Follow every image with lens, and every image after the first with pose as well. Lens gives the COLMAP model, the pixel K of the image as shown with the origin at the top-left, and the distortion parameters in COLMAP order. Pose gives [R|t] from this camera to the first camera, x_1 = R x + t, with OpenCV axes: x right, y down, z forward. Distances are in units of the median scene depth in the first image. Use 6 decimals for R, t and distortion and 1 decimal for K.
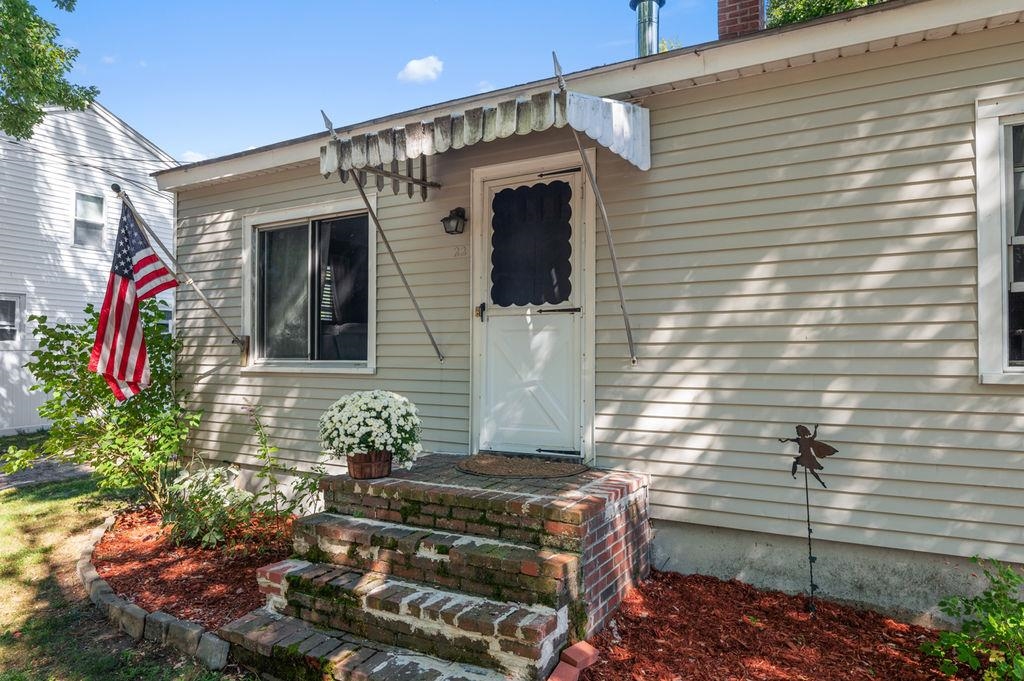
lens RADIAL K [[636.4, 0, 512.0], [0, 636.4, 340.5], [0, 0, 1]] dist [-0.039578, -0.000435]
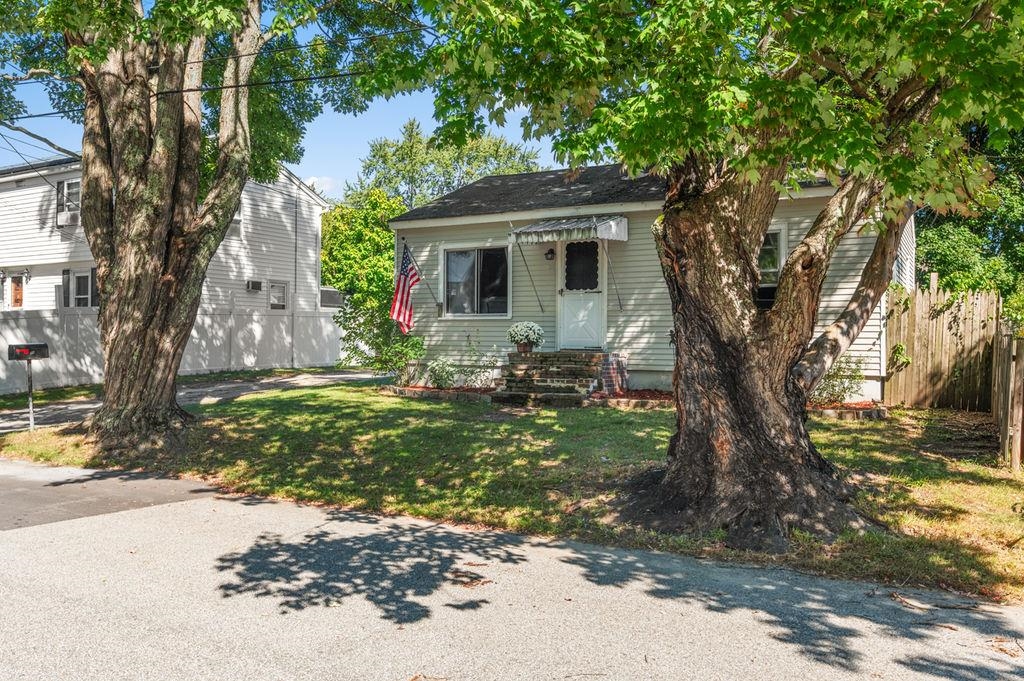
lens RADIAL K [[832.5, 0, 512.0], [0, 832.5, 340.5], [0, 0, 1]] dist [-0.003066, 0.000151]
pose [[0.999959, 0.002621, -0.008703, -0.230503], [-0.002386, 0.999638, 0.026801, 0.060124], [0.008770, -0.026779, 0.999603, -2.424919]]
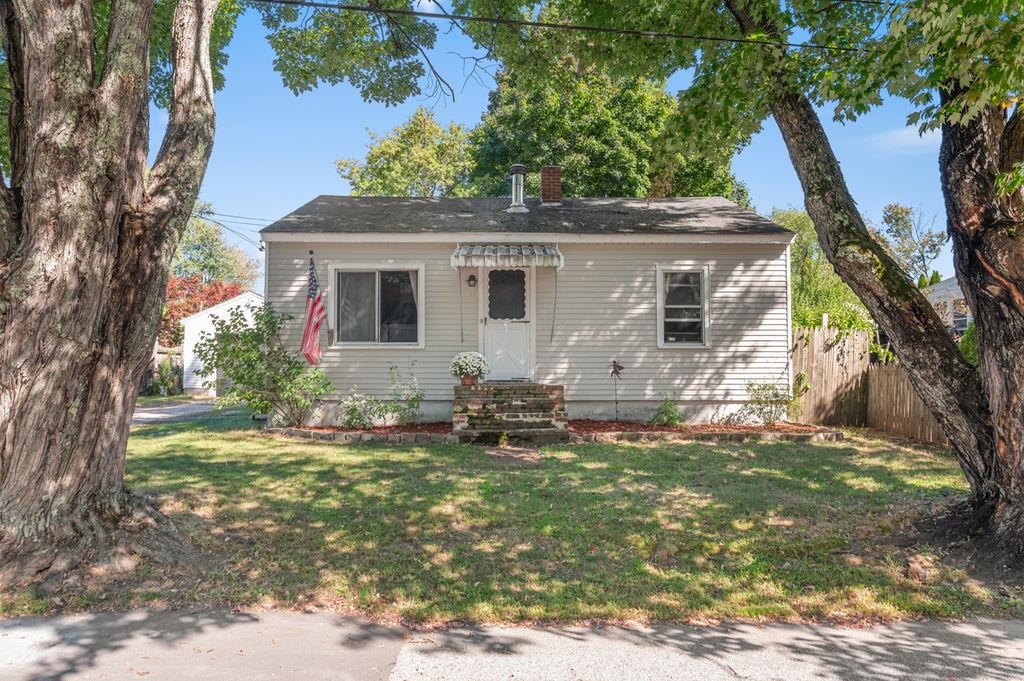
lens RADIAL K [[689.9, 0, 512.0], [0, 689.9, 340.5], [0, 0, 1]] dist [-0.005224, -0.006643]
pose [[0.862968, 0.015943, 0.505007, -1.365219], [-0.011236, 0.999860, -0.012364, 0.061985], [-0.505134, 0.004995, 0.863027, -1.366239]]
